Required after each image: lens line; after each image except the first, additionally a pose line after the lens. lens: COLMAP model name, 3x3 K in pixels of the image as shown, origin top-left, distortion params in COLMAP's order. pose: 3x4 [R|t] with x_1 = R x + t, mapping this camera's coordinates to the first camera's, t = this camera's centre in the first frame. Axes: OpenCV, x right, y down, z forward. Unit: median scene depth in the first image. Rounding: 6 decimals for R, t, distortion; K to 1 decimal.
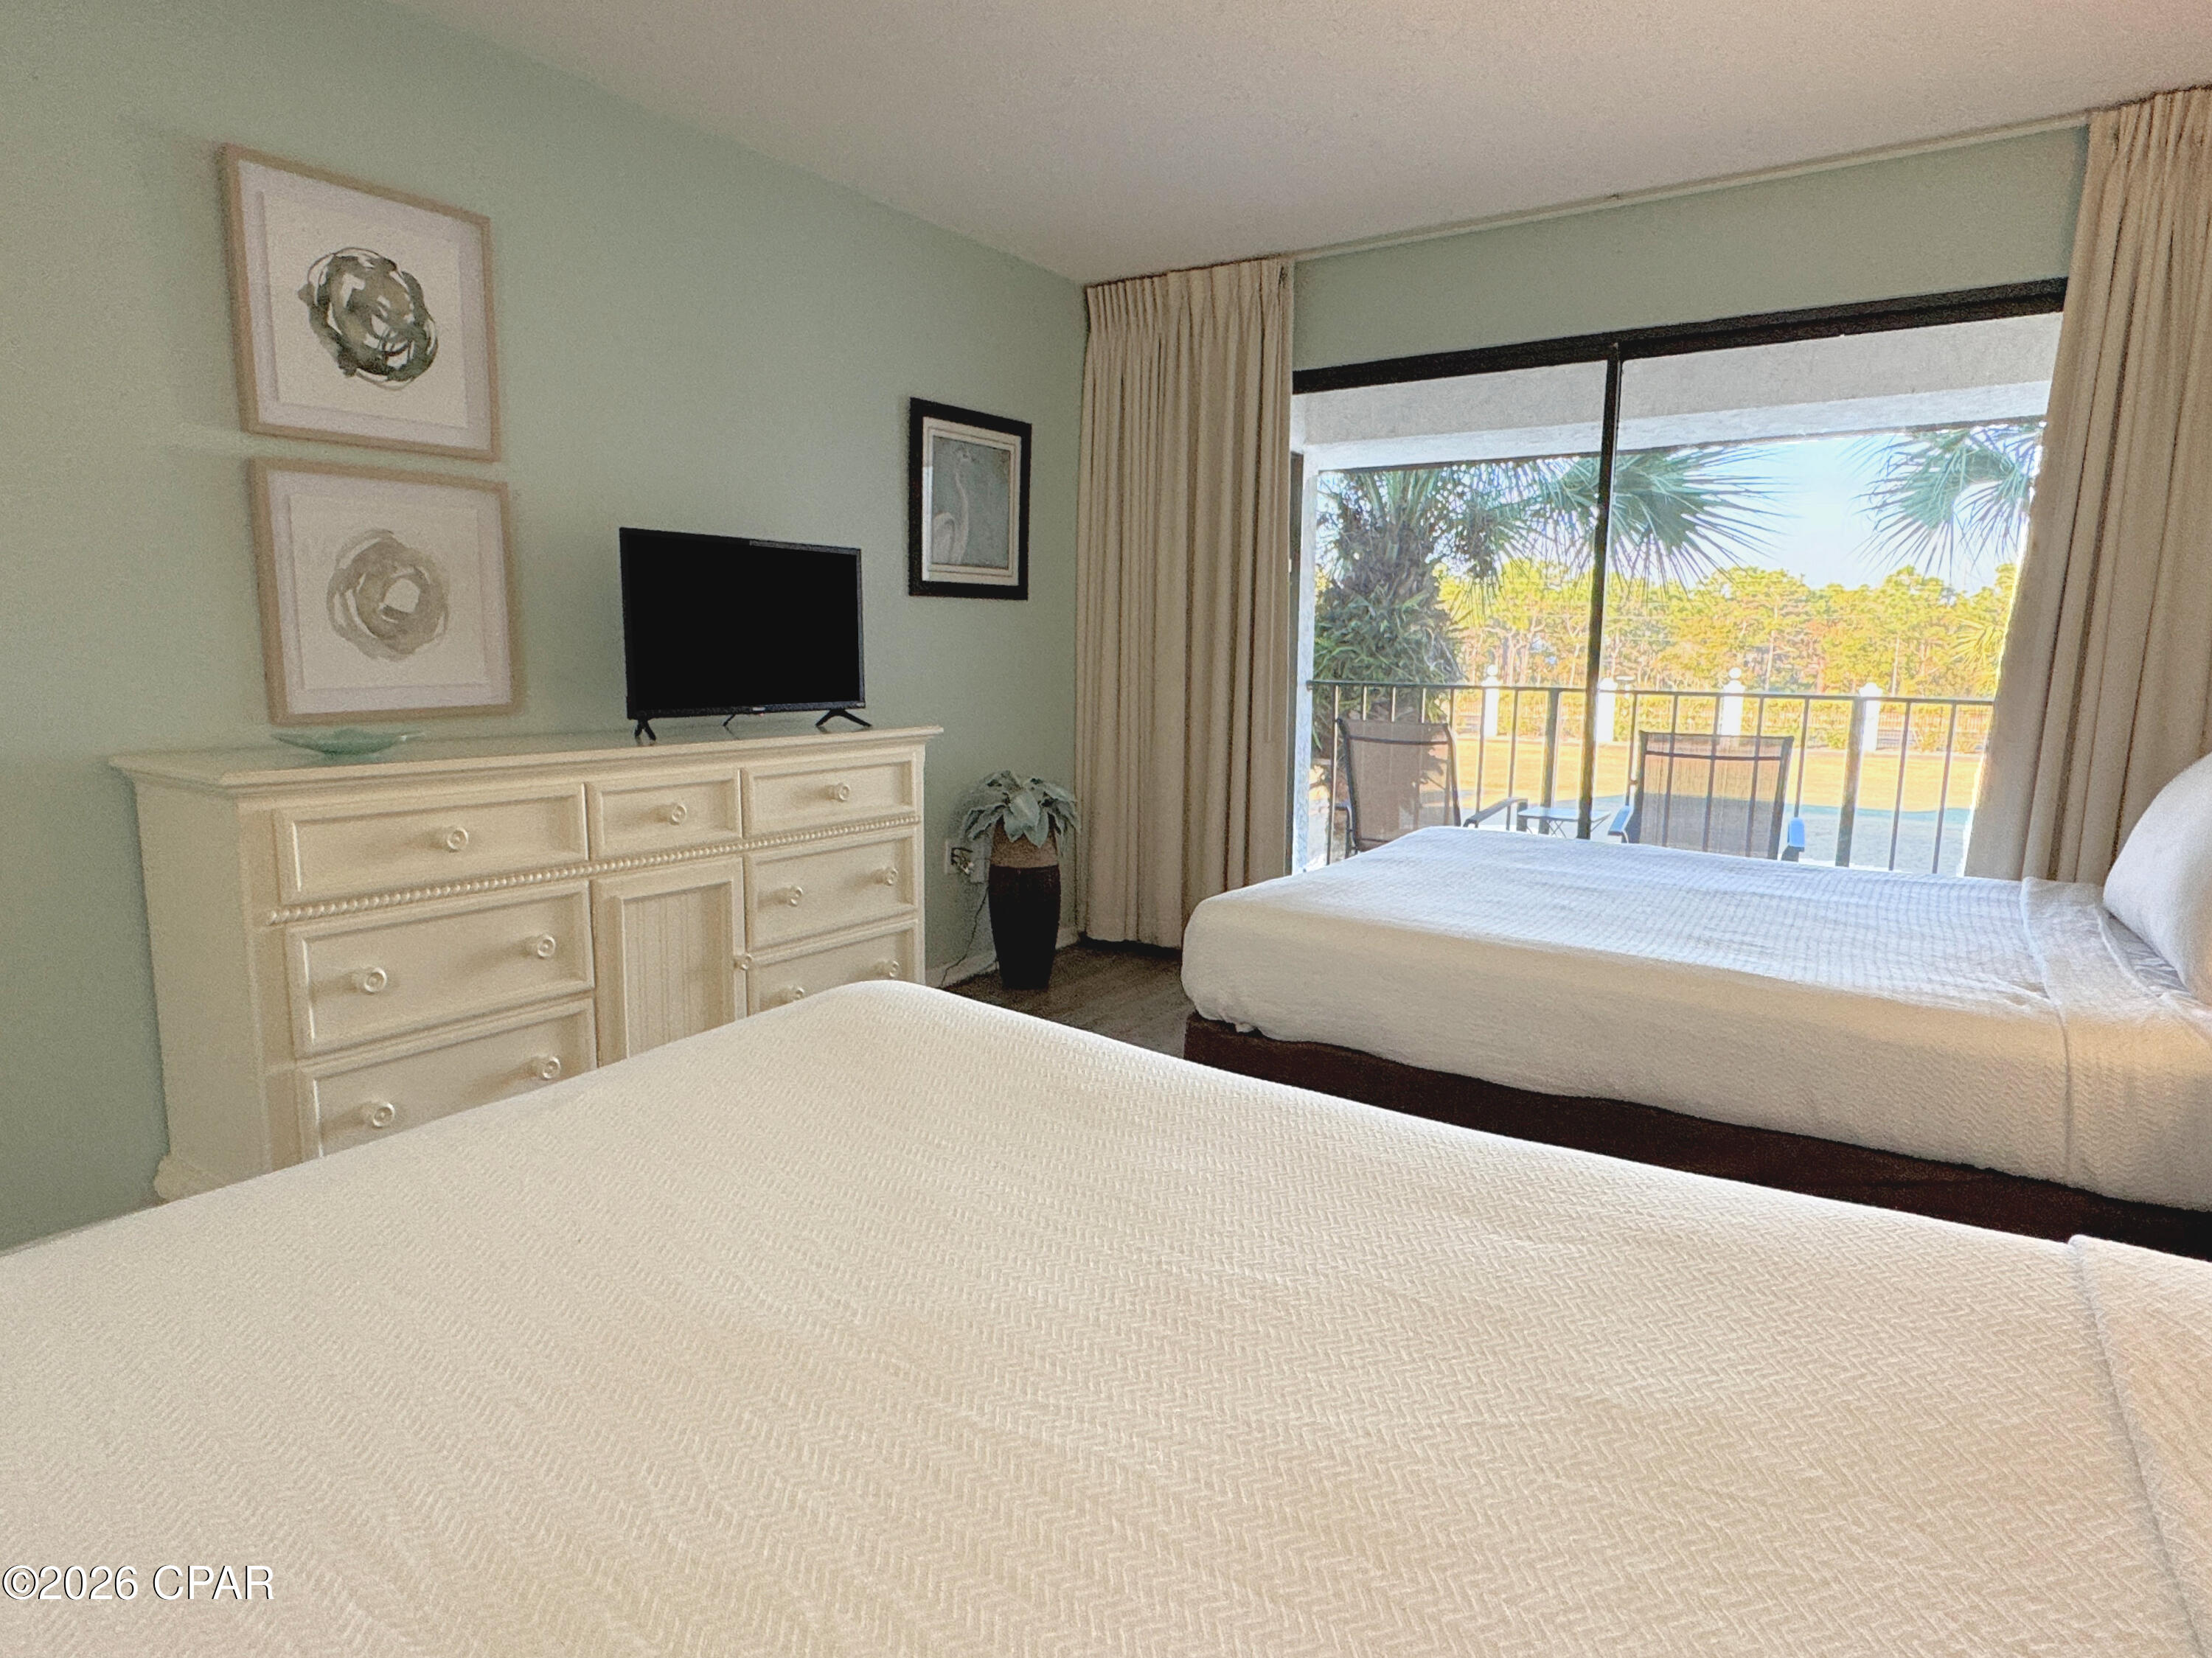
lens RADIAL K [[1235.8, 0, 1118.0], [0, 1235.8, 833.9], [0, 0, 1]] dist [-0.001058, 0.000126]
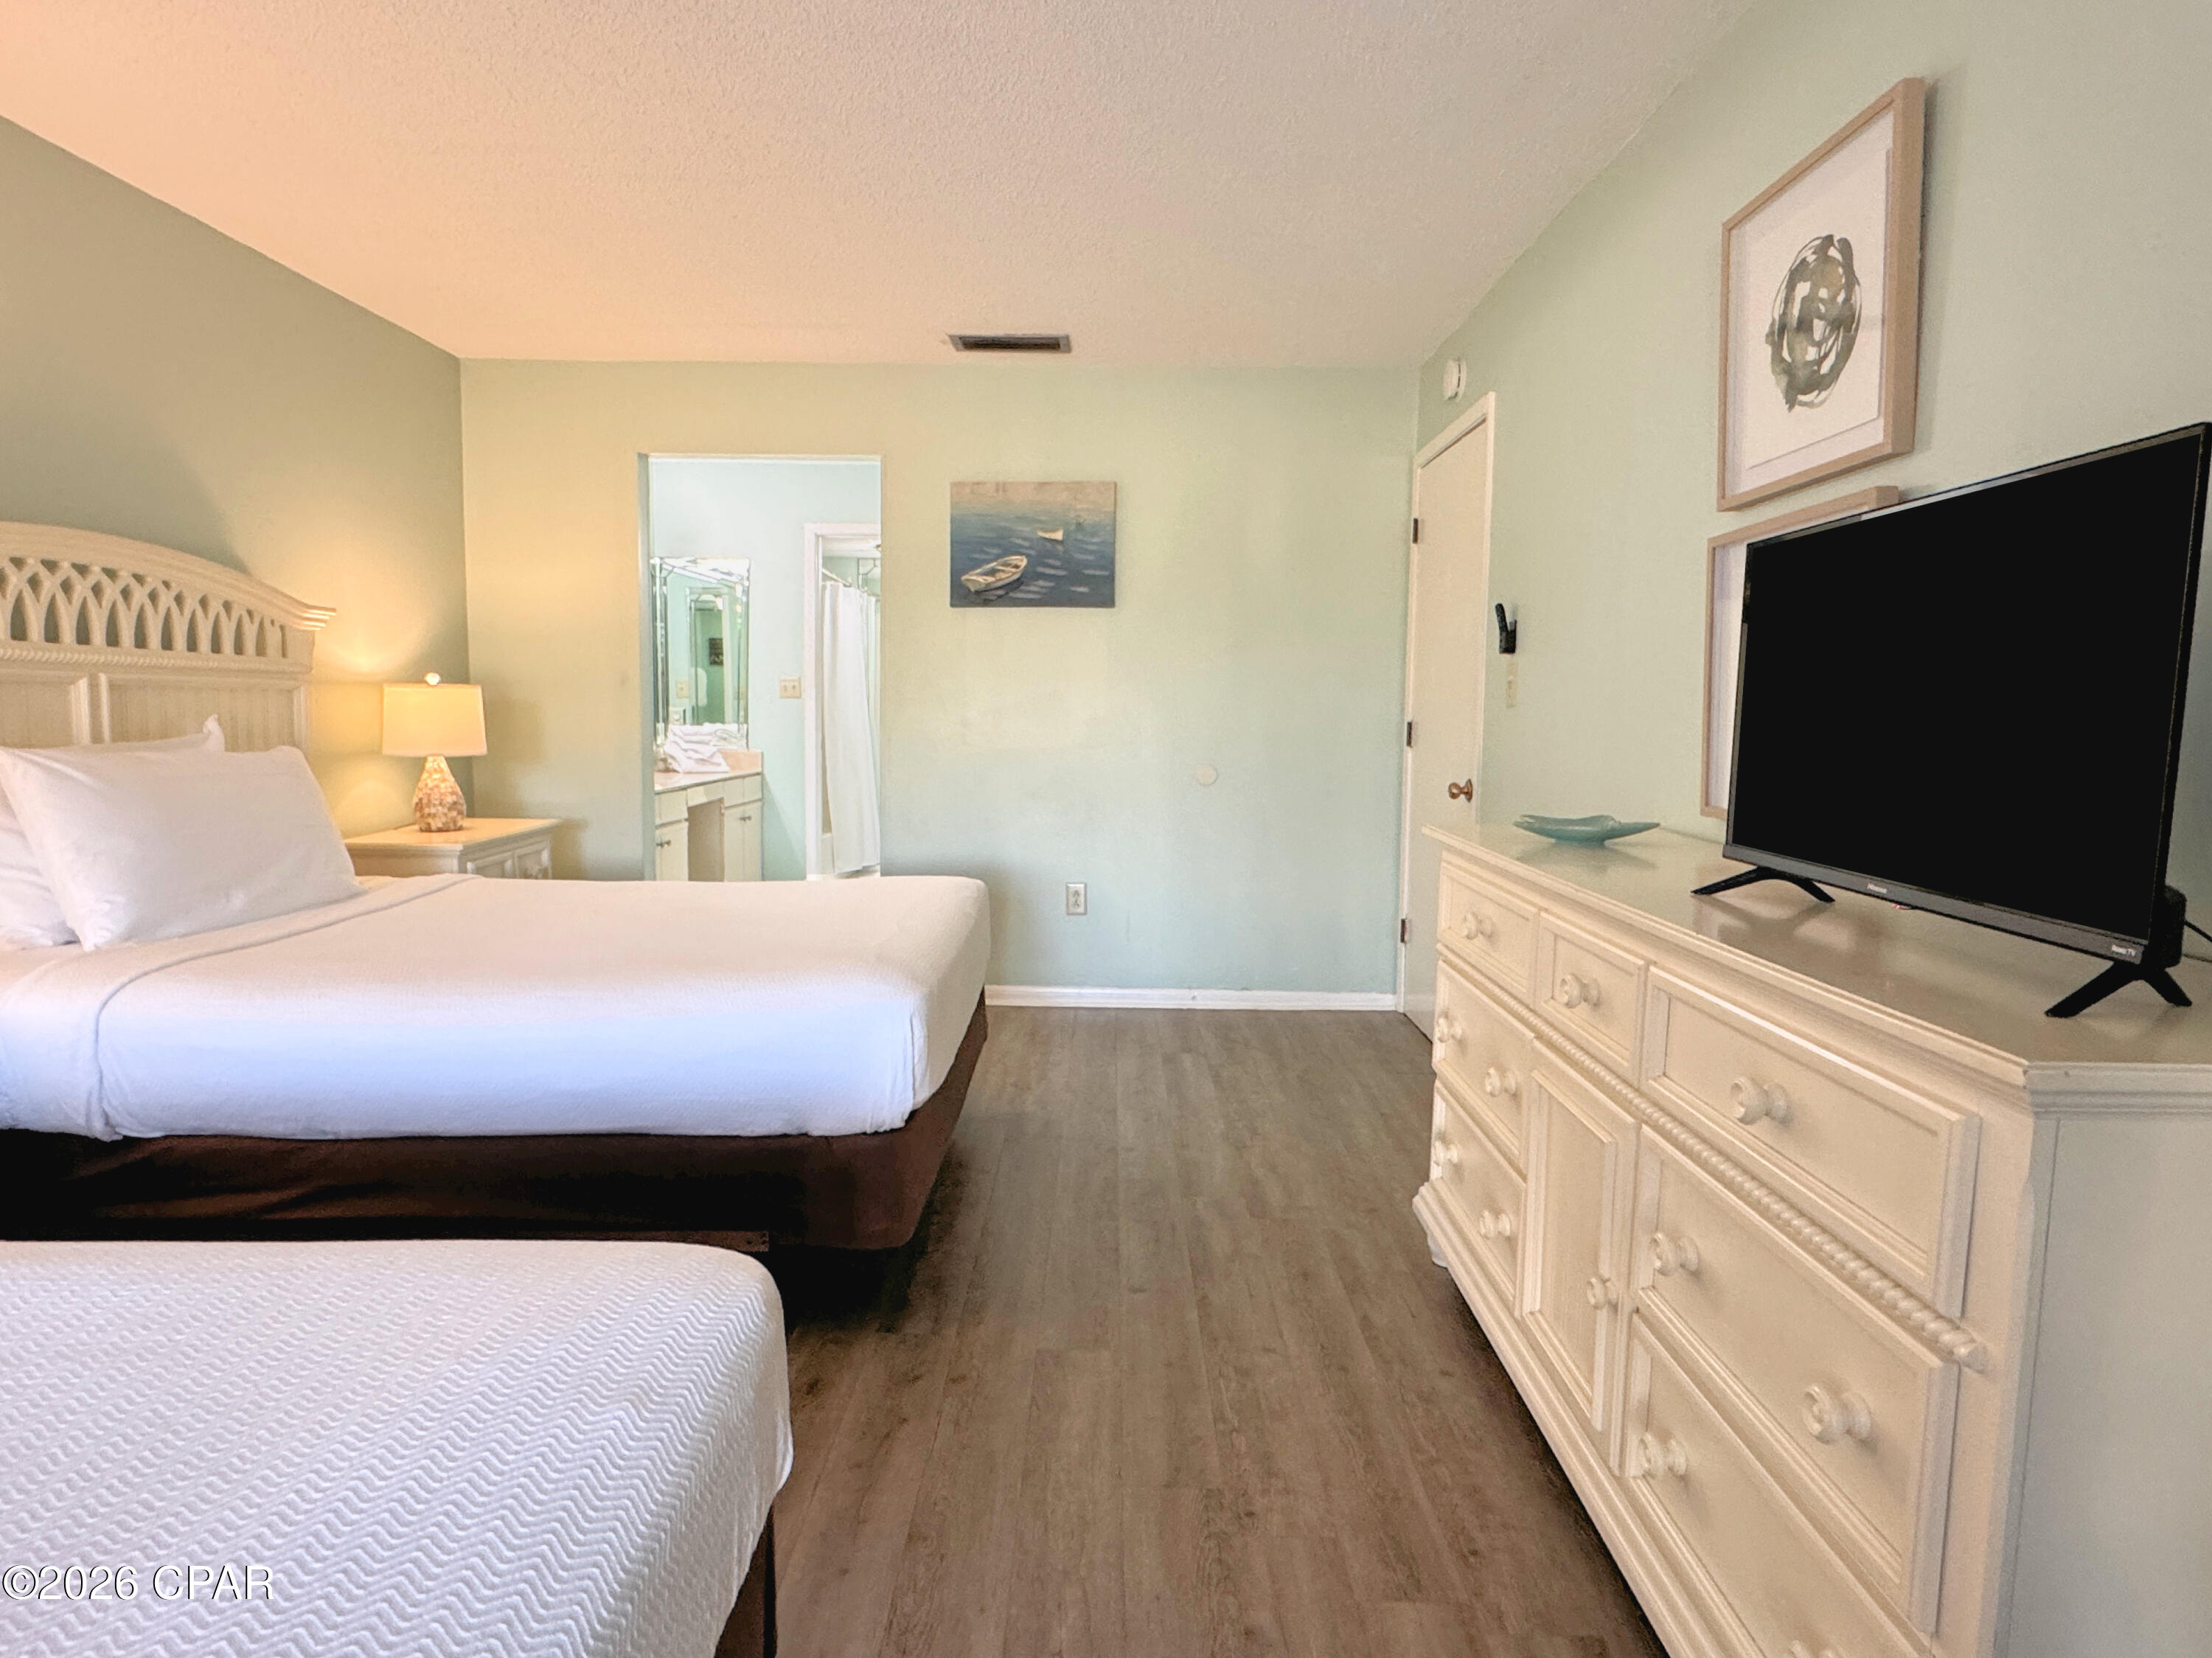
lens RADIAL K [[1235.8, 0, 1105.9], [0, 1235.8, 822.2], [0, 0, 1]] dist [-0.001058, 0.000126]
pose [[-0.831692, 0.032385, -0.554291, 0.125135], [-0.105213, 0.971018, 0.214601, -0.138242], [0.545177, 0.236801, -0.804181, 0.868772]]
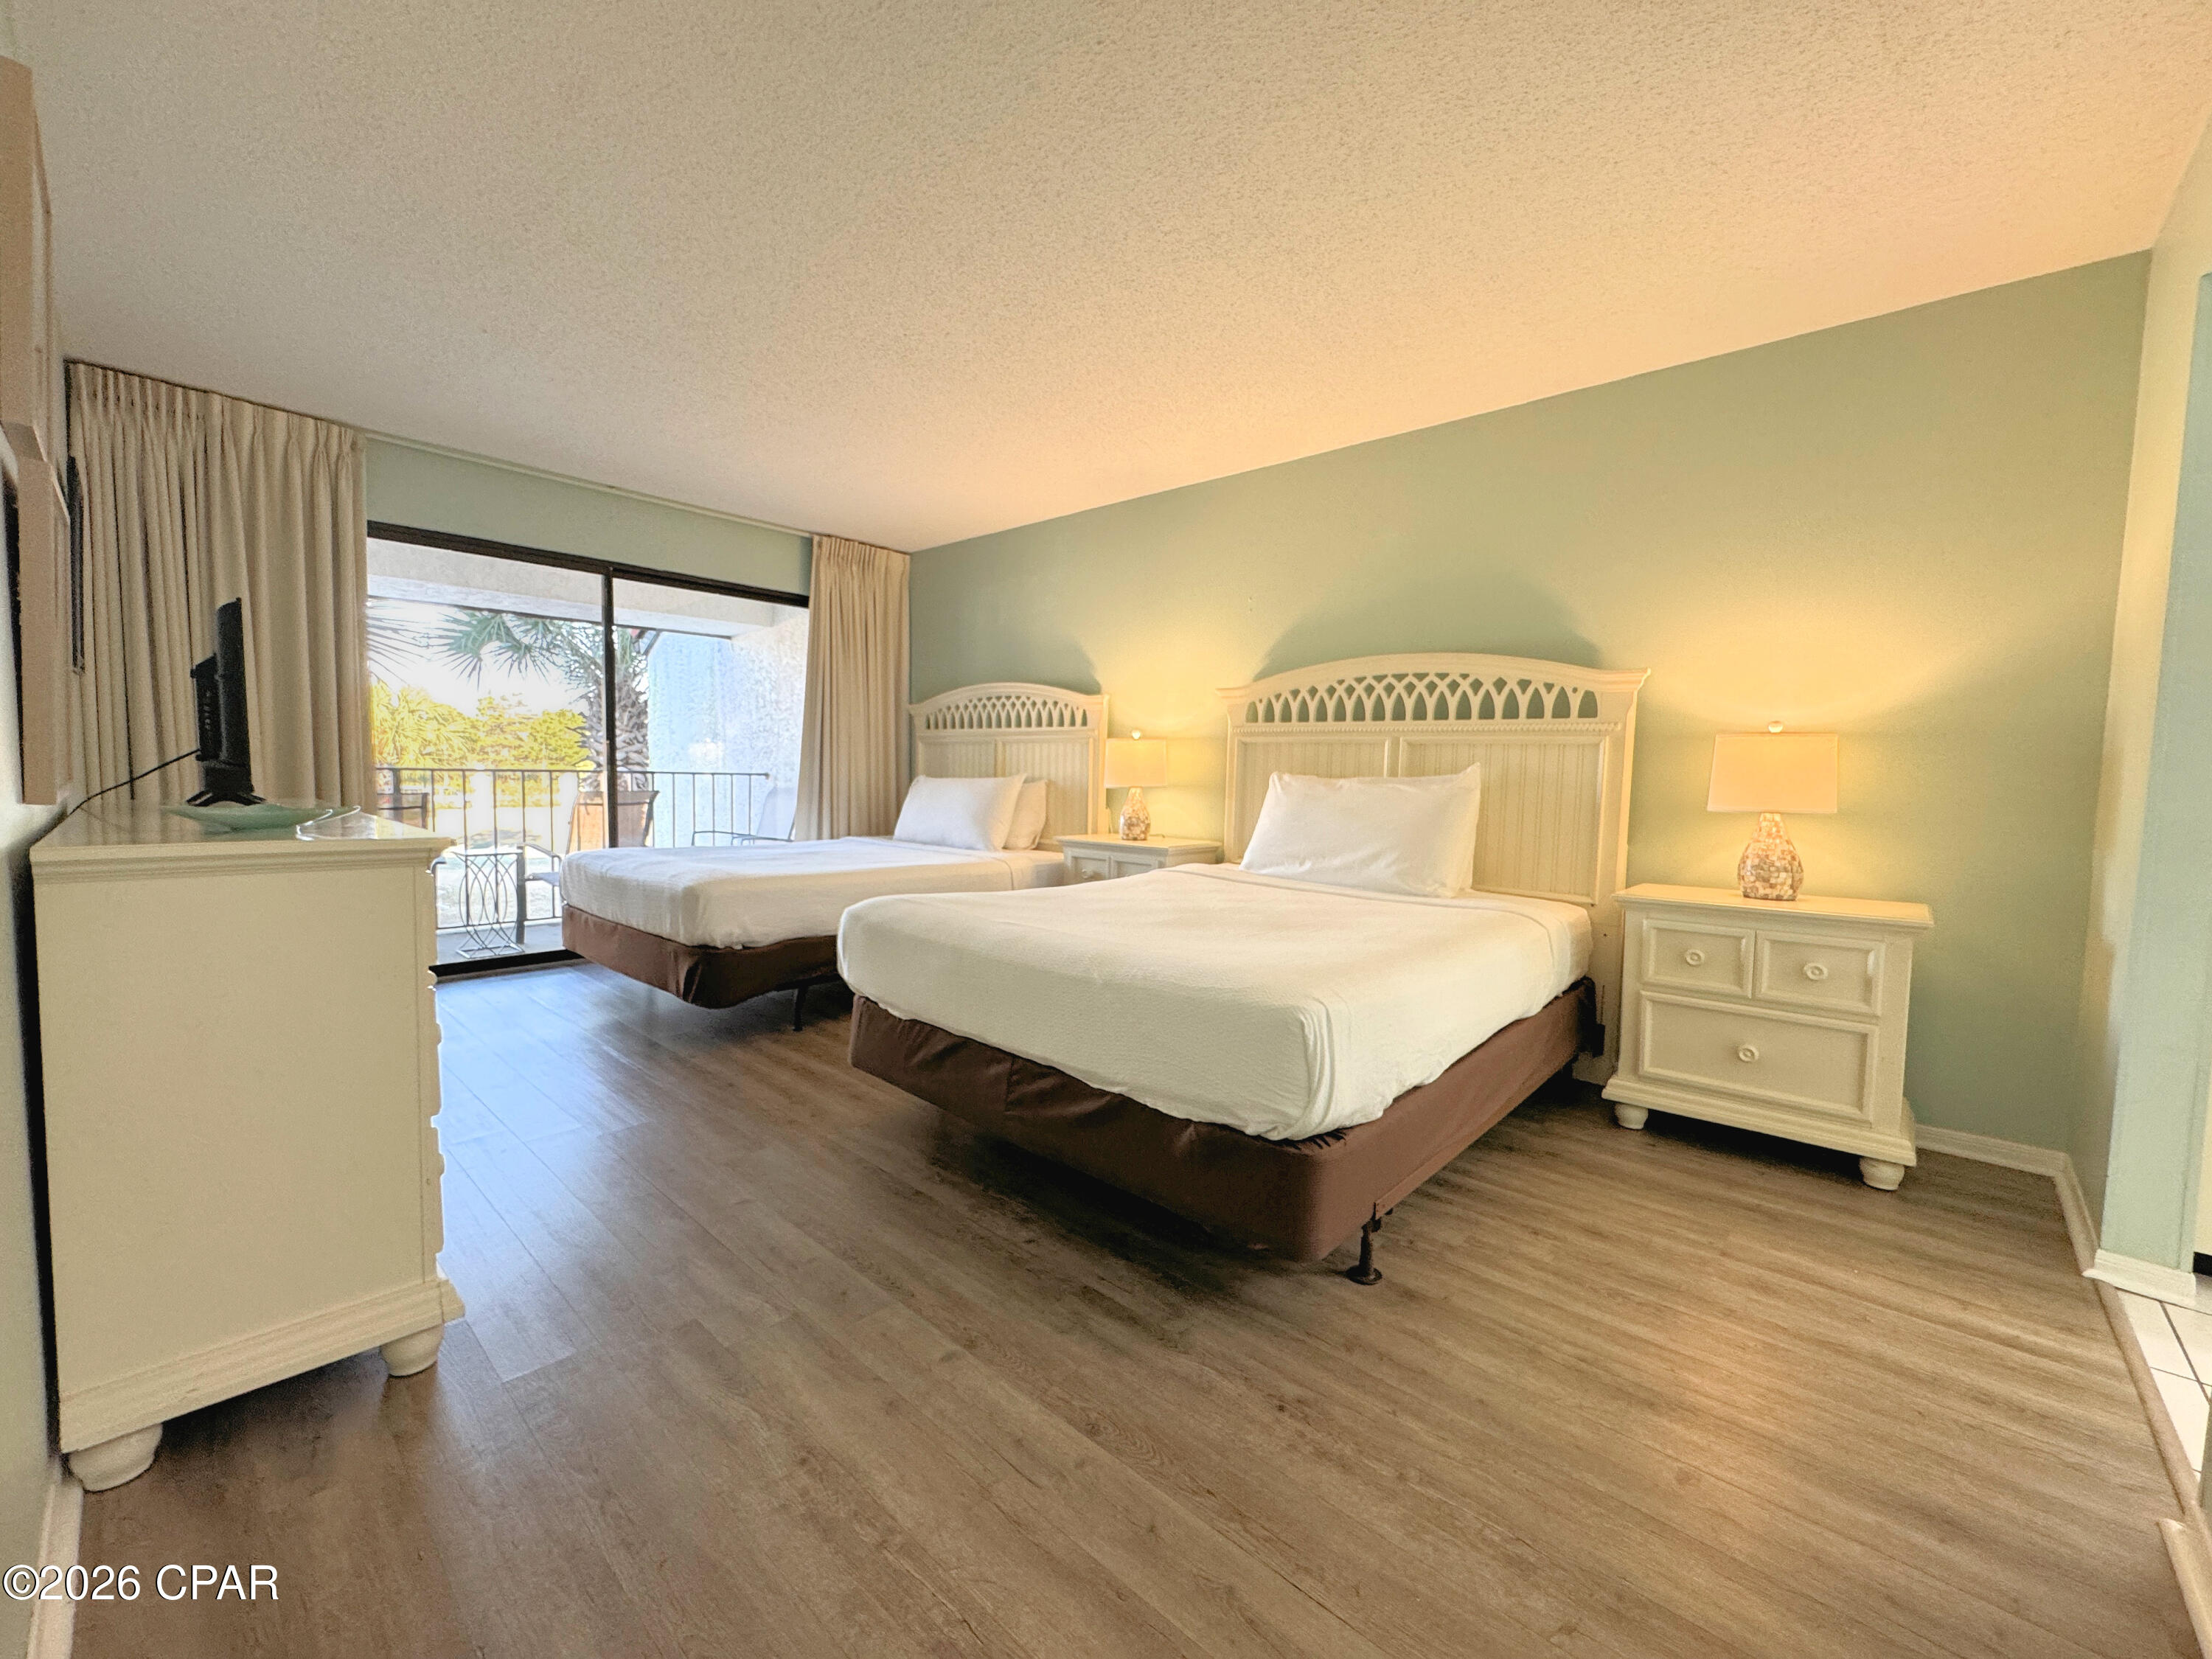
lens RADIAL K [[888.9, 0, 1103.3], [0, 888.9, 820.9], [0, 0, 1]] dist [-0.003028, -0.000319]
pose [[0.143759, -0.070990, 0.987063, -0.663269], [0.131752, 0.989918, 0.052006, -0.014363], [-0.980803, 0.122571, 0.151662, 0.150213]]
